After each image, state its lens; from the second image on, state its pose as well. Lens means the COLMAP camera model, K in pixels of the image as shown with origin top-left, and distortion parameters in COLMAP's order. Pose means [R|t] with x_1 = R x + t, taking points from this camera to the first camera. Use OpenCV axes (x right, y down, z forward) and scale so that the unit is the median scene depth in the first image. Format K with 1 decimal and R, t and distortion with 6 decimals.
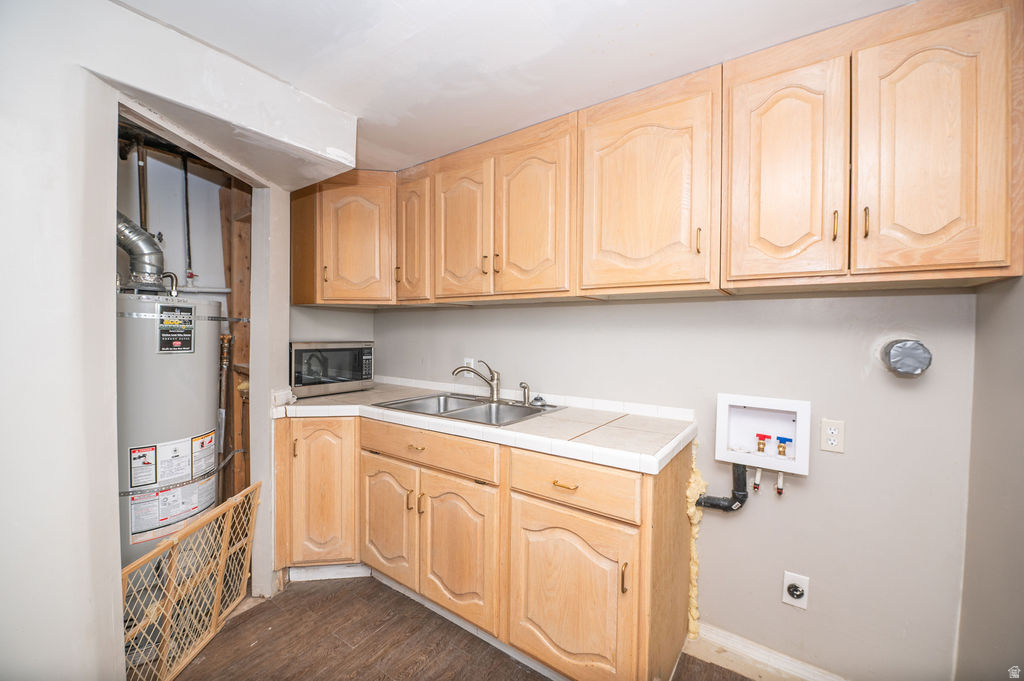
lens RADIAL K [[407.2, 0, 504.2], [0, 407.2, 338.6], [0, 0, 1]] dist [-0.020072, -0.000136]
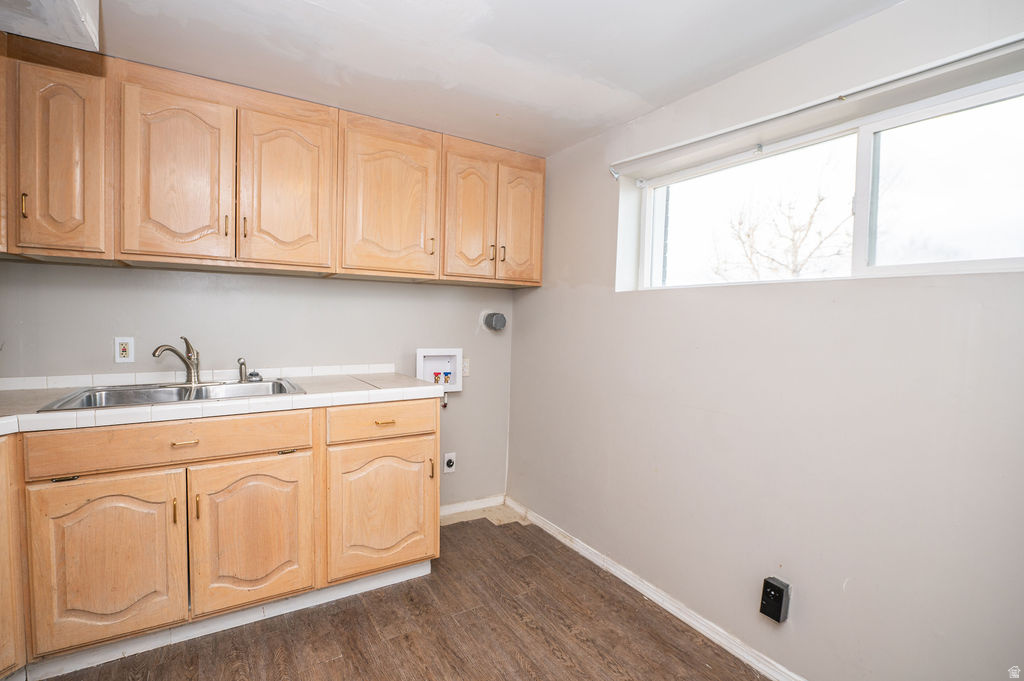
lens RADIAL K [[407.2, 0, 504.2], [0, 407.2, 338.6], [0, 0, 1]] dist [-0.020072, -0.000136]
pose [[0.410129, -0.046137, 0.910860, -0.730287], [0.001186, 0.998746, 0.050055, 0.024992], [-0.912027, -0.019448, 0.409669, 0.107402]]
